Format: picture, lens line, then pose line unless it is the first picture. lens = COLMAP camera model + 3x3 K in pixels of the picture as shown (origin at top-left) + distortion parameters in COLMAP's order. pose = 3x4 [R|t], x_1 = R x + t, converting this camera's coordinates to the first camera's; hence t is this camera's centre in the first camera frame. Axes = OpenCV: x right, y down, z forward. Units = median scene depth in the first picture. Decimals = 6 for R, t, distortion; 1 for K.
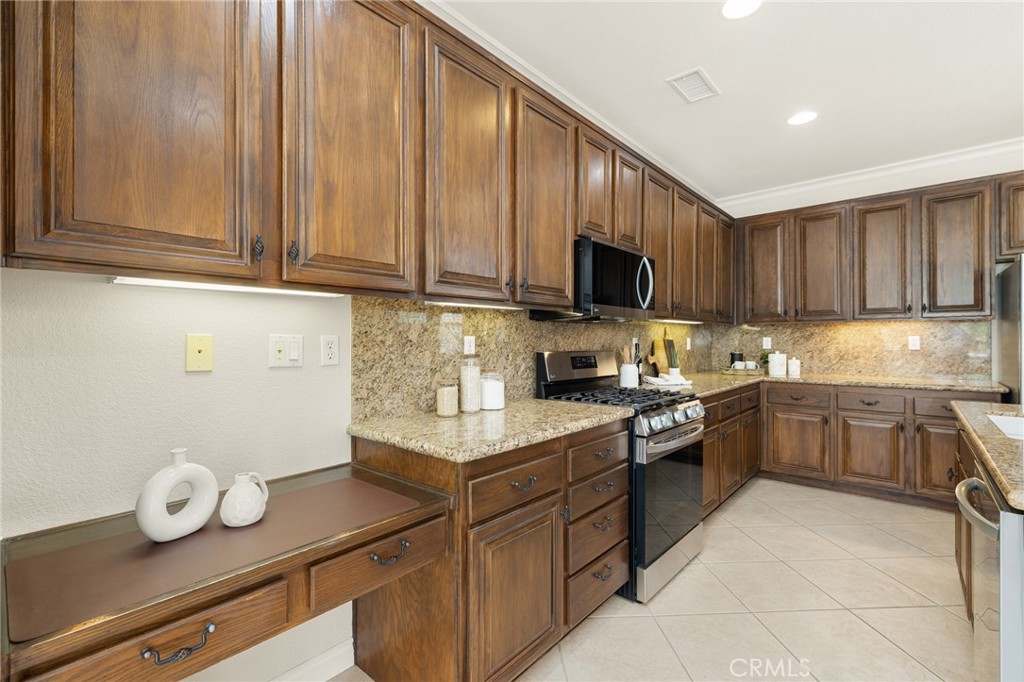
lens RADIAL K [[435.6, 0, 507.3], [0, 435.6, 341.7], [0, 0, 1]] dist [-0.001713, 0.000396]
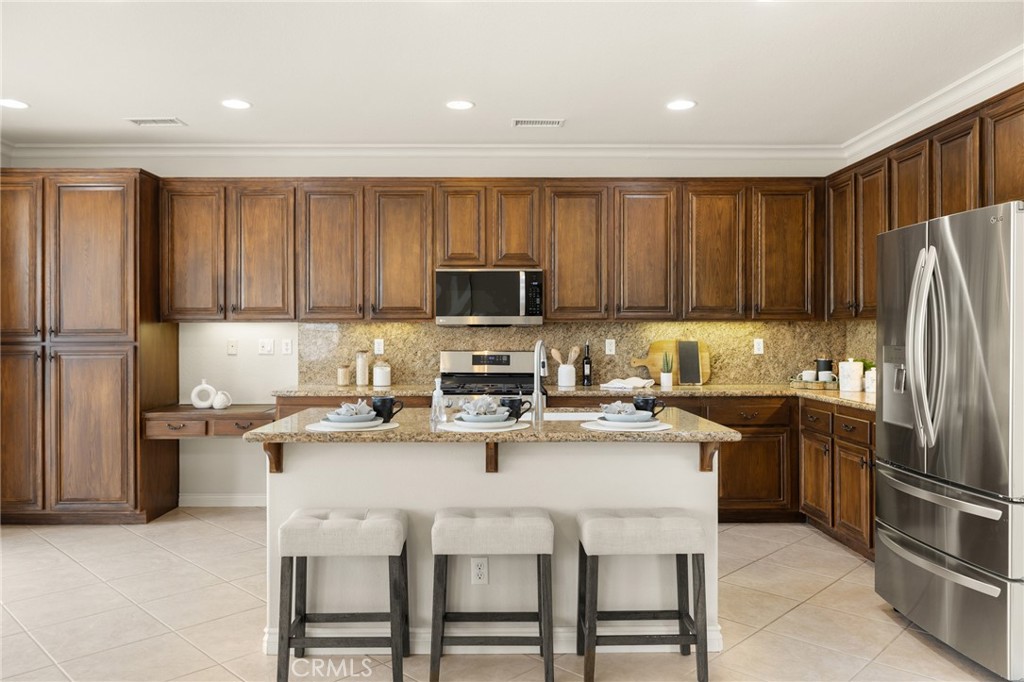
lens RADIAL K [[734.0, 0, 511.3], [0, 734.0, 337.4], [0, 0, 1]] dist [-0.000549, -0.000546]
pose [[0.685623, 0.003694, -0.727947, 2.017995], [-0.001953, 0.999993, 0.003236, -0.026752], [0.727954, -0.000797, 0.685625, -0.420792]]
